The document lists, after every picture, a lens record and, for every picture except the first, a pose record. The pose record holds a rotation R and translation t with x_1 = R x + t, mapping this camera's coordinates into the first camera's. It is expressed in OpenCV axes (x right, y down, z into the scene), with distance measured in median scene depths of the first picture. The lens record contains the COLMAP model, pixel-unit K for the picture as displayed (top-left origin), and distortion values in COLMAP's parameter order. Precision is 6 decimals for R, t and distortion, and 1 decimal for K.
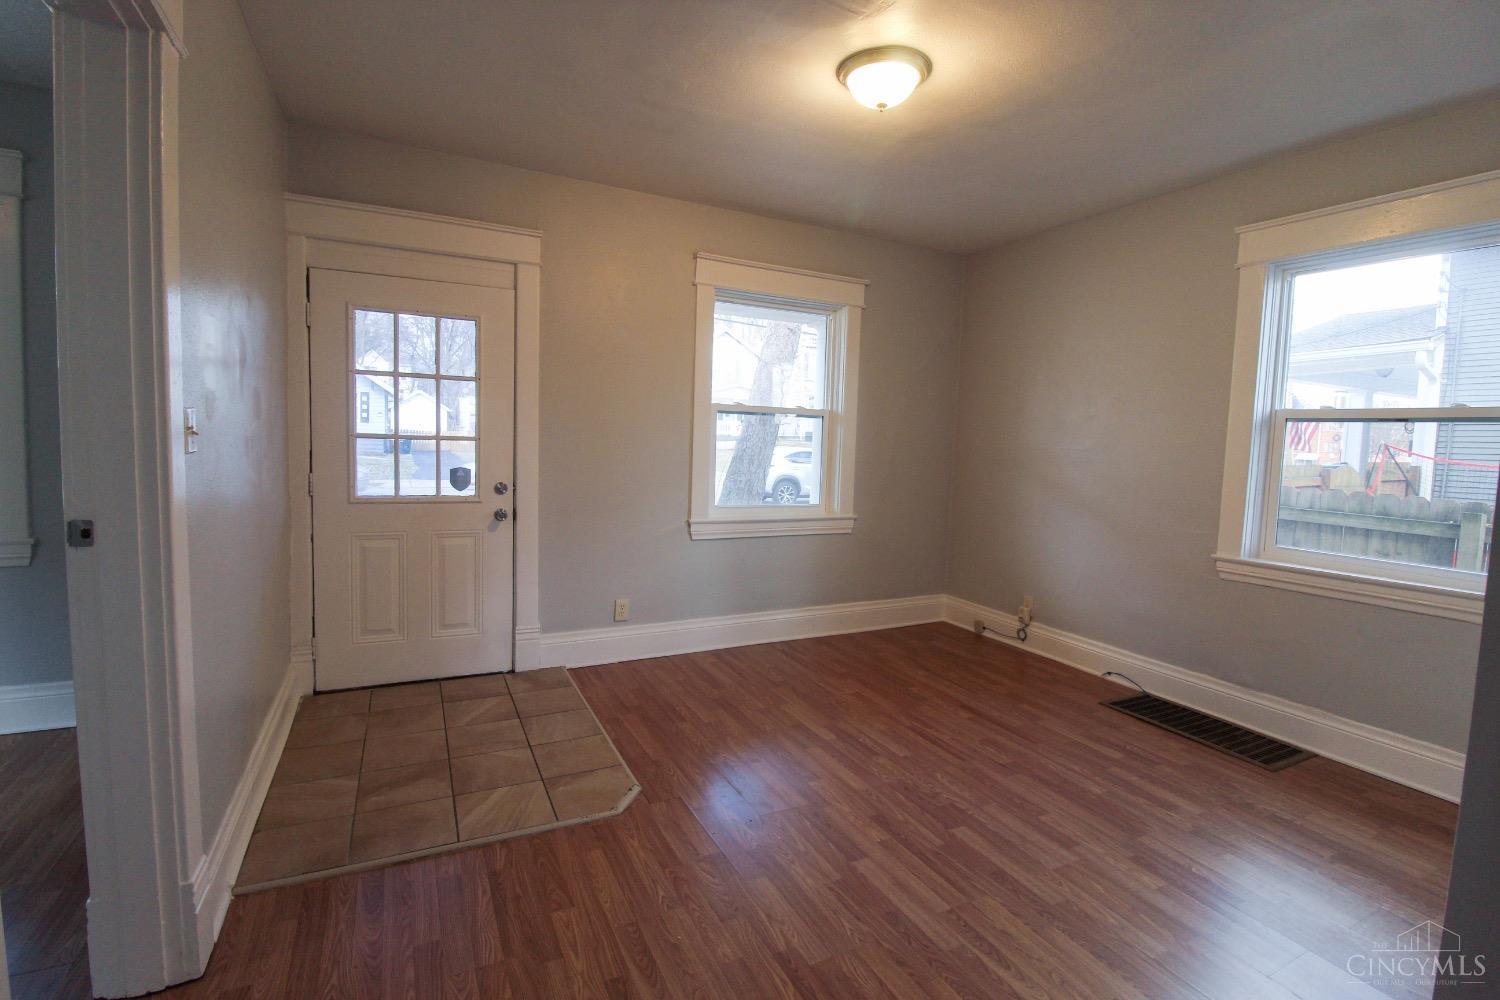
lens RADIAL K [[694.1, 0, 750.8], [0, 694.1, 487.0], [0, 0, 1]] dist [-0.002295, -0.014295]
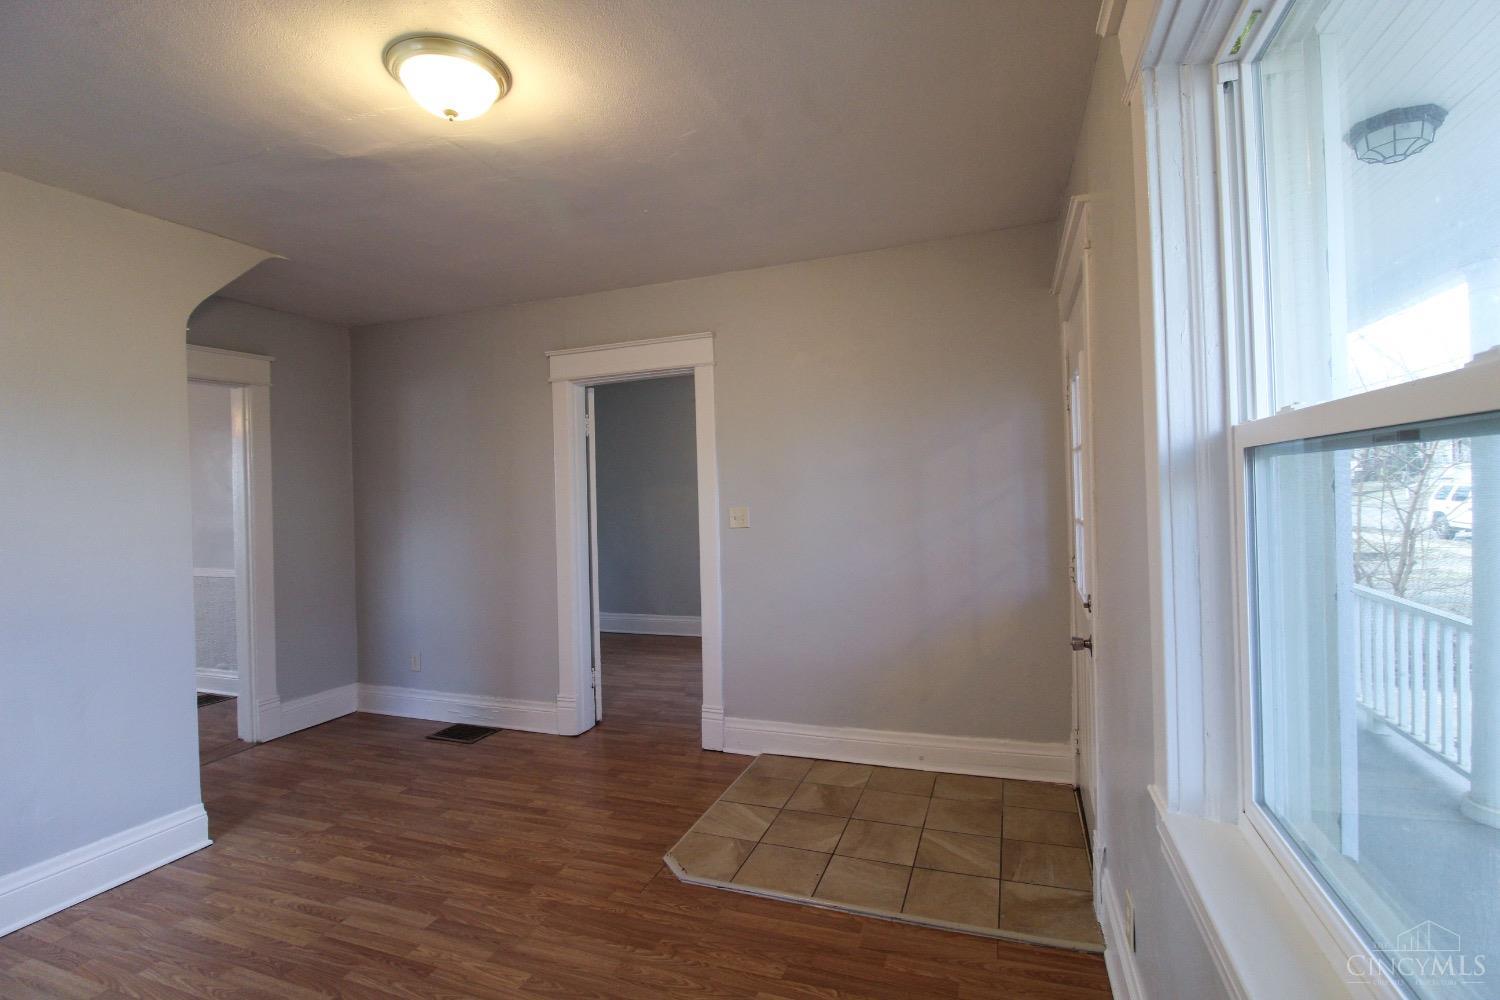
lens RADIAL K [[694.1, 0, 750.8], [0, 694.1, 487.0], [0, 0, 1]] dist [-0.002295, -0.014295]
pose [[-0.724905, -0.013929, -0.688708, 0.514466], [-0.043742, 0.998709, 0.025843, -0.175250], [0.687458, 0.048859, -0.724578, 1.967610]]
